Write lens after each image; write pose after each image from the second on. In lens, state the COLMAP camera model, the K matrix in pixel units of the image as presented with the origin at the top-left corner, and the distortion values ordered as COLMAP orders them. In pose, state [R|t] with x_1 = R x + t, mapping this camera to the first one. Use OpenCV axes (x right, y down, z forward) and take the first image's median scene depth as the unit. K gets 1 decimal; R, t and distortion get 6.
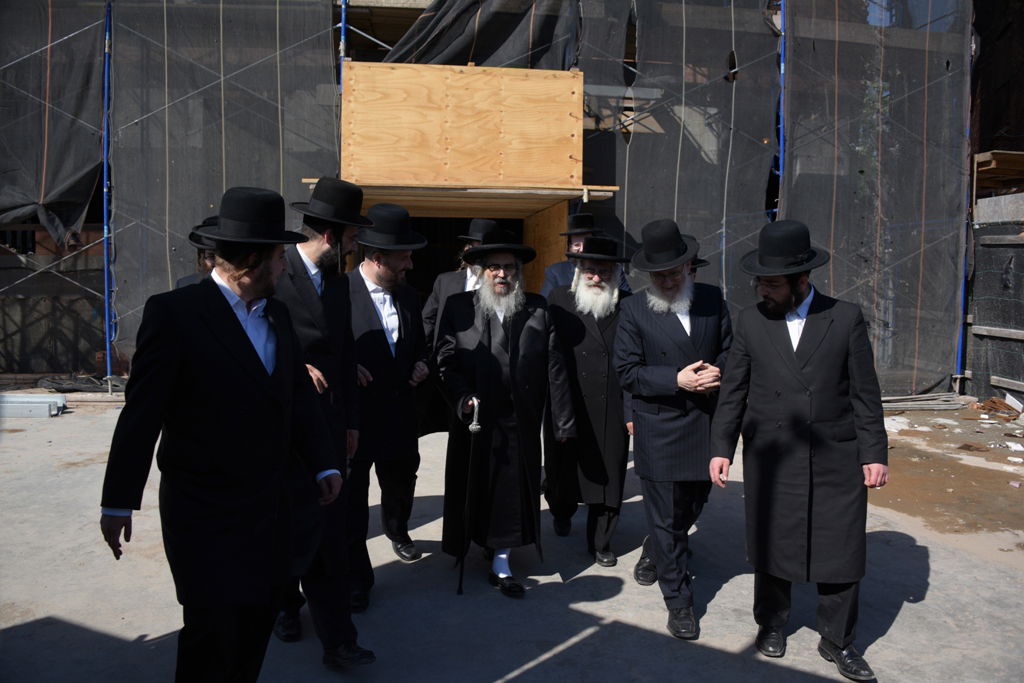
lens RADIAL K [[804.2, 0, 516.1], [0, 804.2, 345.6], [0, 0, 1]] dist [-0.141897, 0.002081]
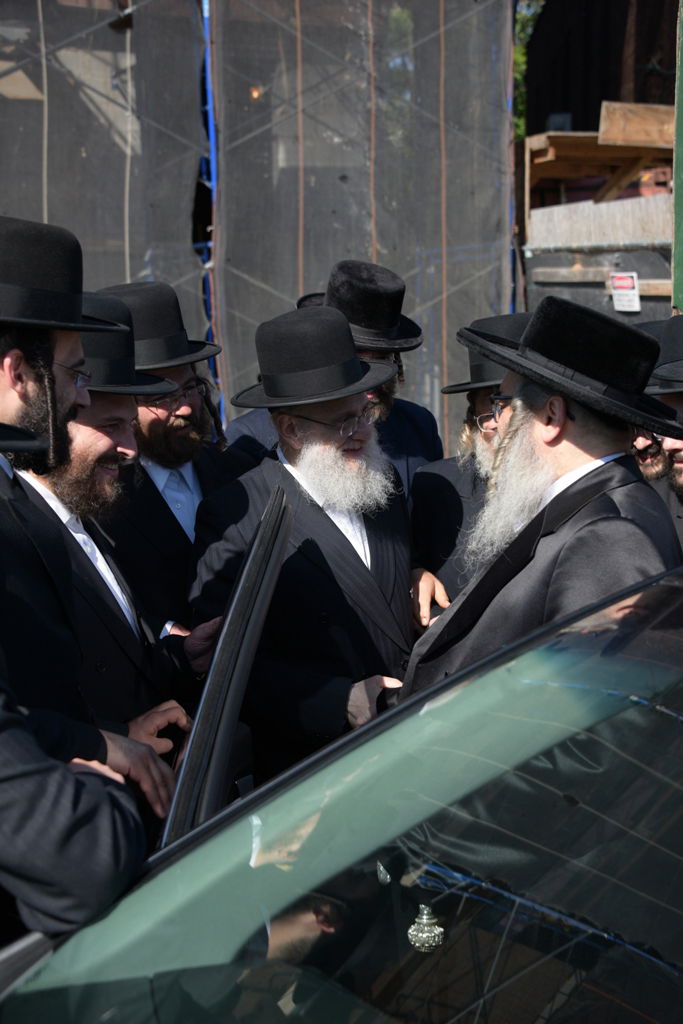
lens RADIAL K [[1637.1, 0, 348.6], [0, 1637.1, 522.5], [0, 0, 1]] dist [0.369117, 0.000000]
pose [[0.961059, -0.066211, 0.268293, 0.056646], [0.056033, 0.997395, 0.045425, 0.000839], [-0.270602, -0.028623, 0.962266, -0.349919]]
